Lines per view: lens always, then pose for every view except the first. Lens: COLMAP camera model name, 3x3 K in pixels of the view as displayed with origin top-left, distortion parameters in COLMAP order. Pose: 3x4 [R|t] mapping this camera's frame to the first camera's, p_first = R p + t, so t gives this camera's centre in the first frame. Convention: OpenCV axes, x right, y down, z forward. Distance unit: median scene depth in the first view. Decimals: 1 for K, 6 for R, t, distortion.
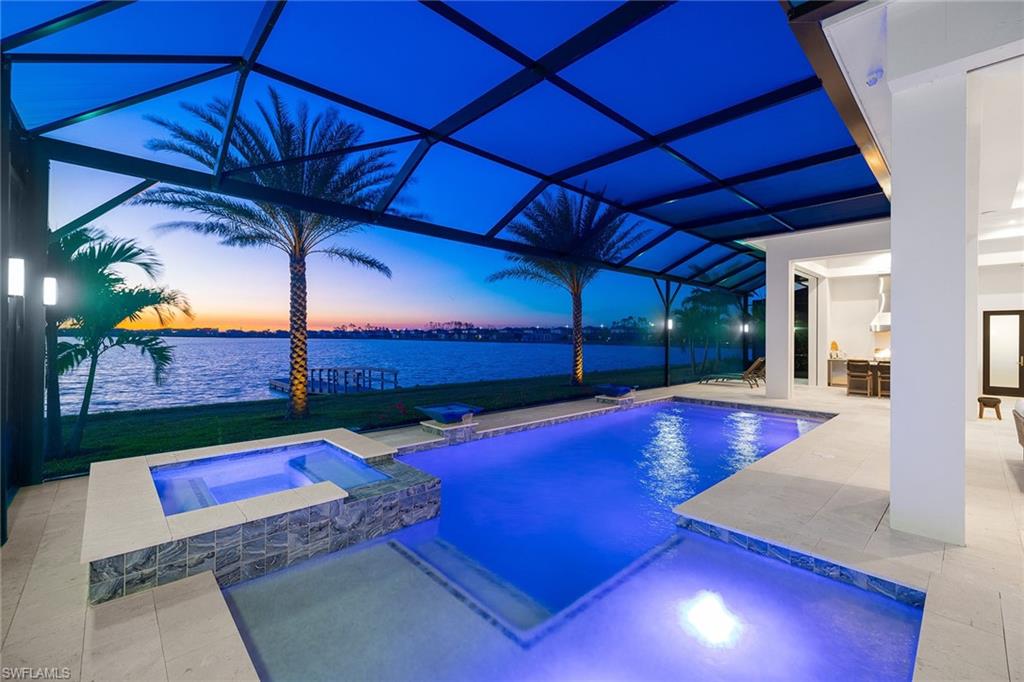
lens RADIAL K [[427.9, 0, 508.0], [0, 427.9, 338.3], [0, 0, 1]] dist [-0.002203, 0.001783]
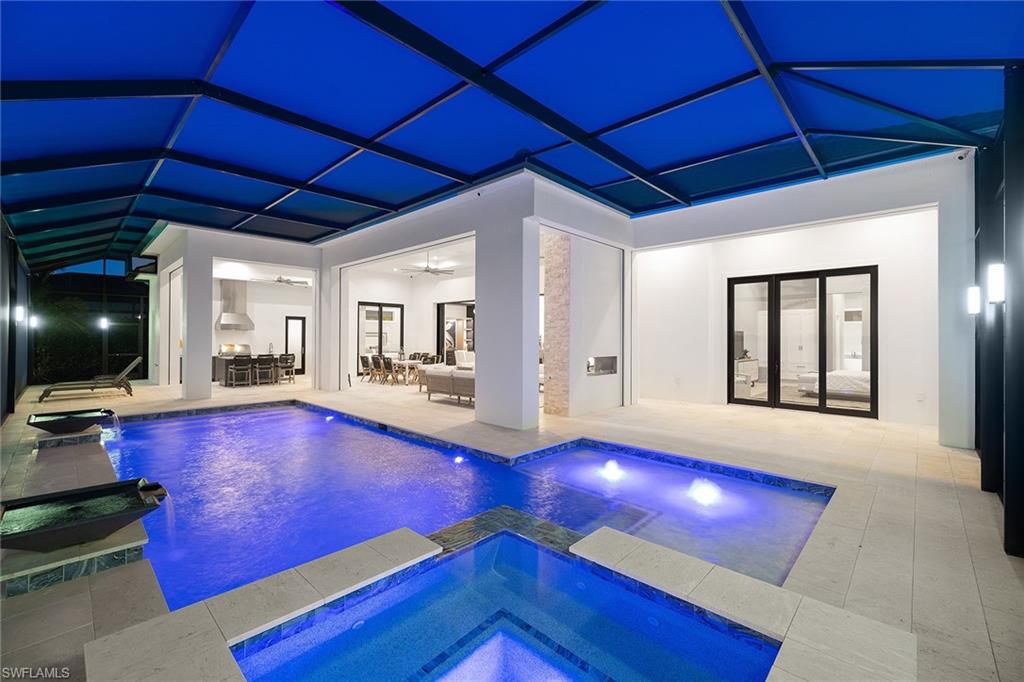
lens RADIAL K [[427.9, 0, 510.6], [0, 427.9, 339.6], [0, 0, 1]] dist [-0.002203, 0.001783]
pose [[-0.052975, -0.007547, 0.998567, -0.380267], [-0.005220, 0.999960, 0.007281, -0.001006], [-0.998582, -0.004827, -0.053012, 0.389580]]
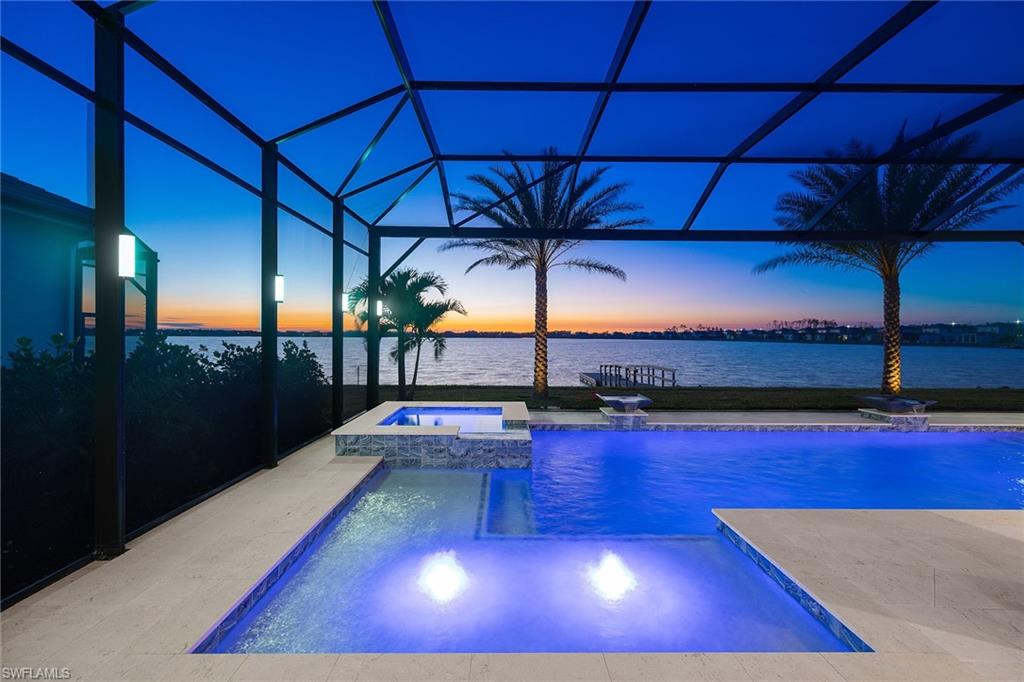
lens RADIAL K [[427.9, 0, 508.5], [0, 427.9, 344.9], [0, 0, 1]] dist [-0.002203, 0.001783]
pose [[0.738180, 0.010667, -0.674520, 0.247945], [-0.001975, 0.999905, 0.013652, 0.009521], [0.674601, -0.008745, 0.738130, 0.002266]]
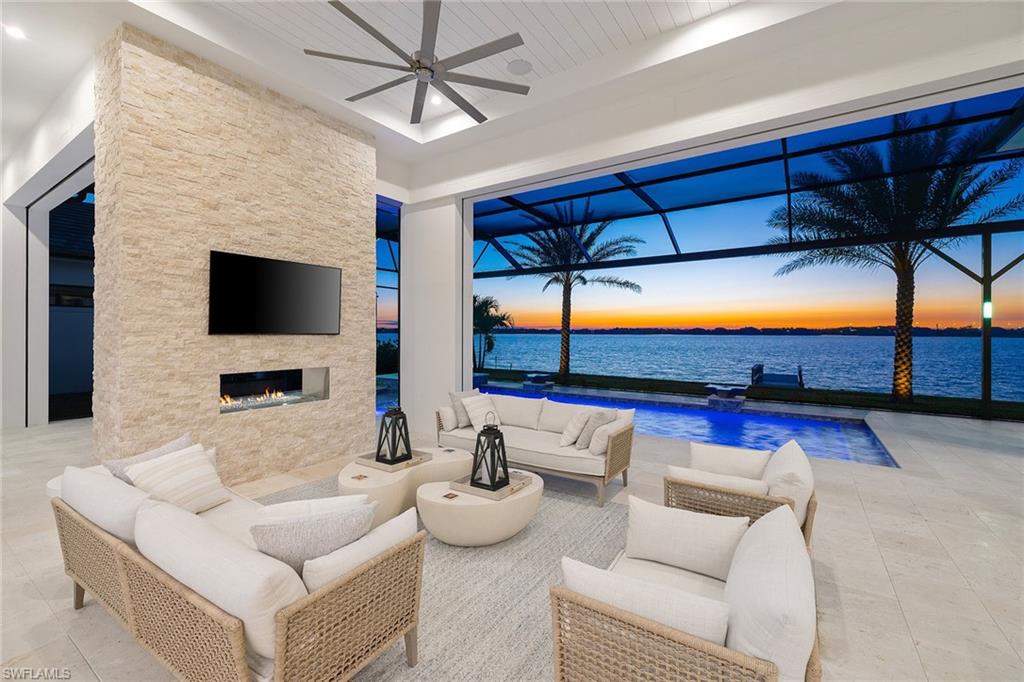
lens RADIAL K [[427.9, 0, 508.1], [0, 427.9, 332.5], [0, 0, 1]] dist [-0.002203, 0.001783]
pose [[0.220609, -0.007584, -0.975333, 1.011645], [-0.002567, 0.999962, -0.008356, 0.003599], [0.975359, 0.004347, 0.220581, 0.322279]]
